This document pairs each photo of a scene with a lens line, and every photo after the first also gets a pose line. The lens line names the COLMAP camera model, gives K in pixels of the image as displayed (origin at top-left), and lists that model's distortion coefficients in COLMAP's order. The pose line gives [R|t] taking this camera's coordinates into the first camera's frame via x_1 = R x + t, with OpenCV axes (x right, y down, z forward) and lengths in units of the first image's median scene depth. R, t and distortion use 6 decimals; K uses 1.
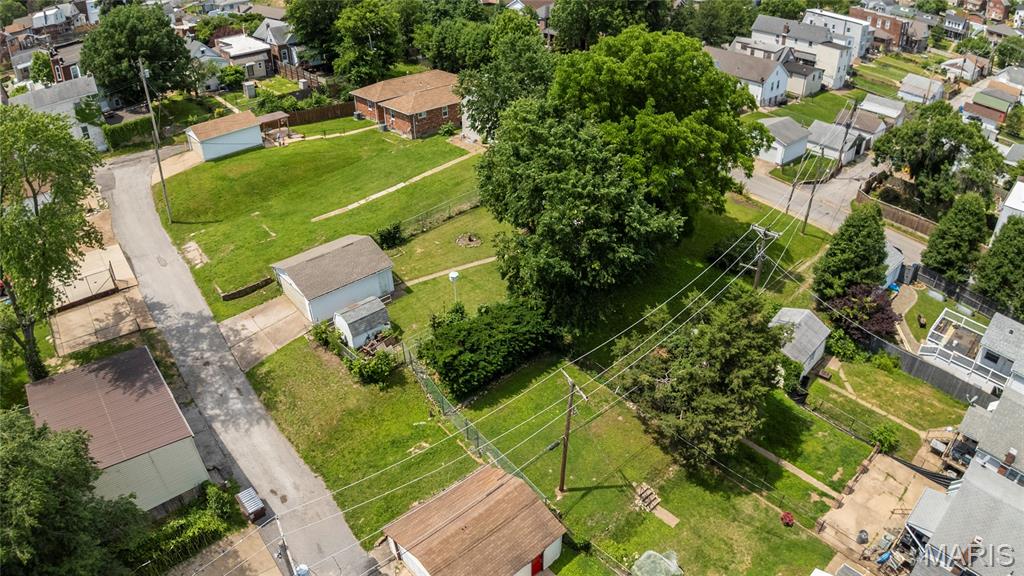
lens RADIAL K [[630.0, 0, 508.8], [0, 630.0, 282.4], [0, 0, 1]] dist [-0.178878, 0.017684]
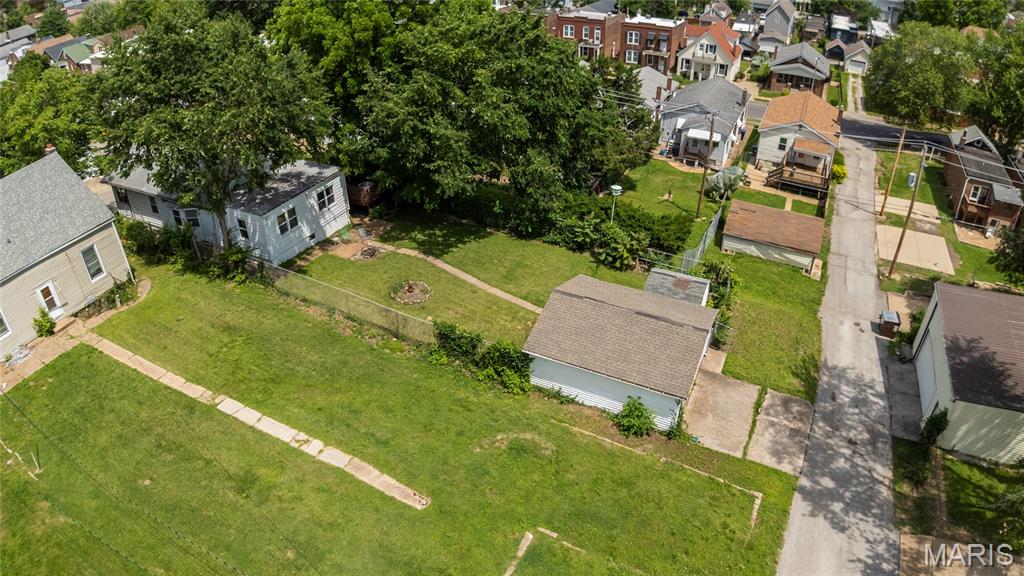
lens RADIAL K [[630.0, 0, 511.4], [0, 630.0, 287.9], [0, 0, 1]] dist [-0.178878, 0.017684]
pose [[-0.377304, -0.488199, 0.786959, -0.715222], [0.501793, 0.606439, 0.616794, -0.488770], [-0.778361, 0.627609, 0.016163, 1.077756]]
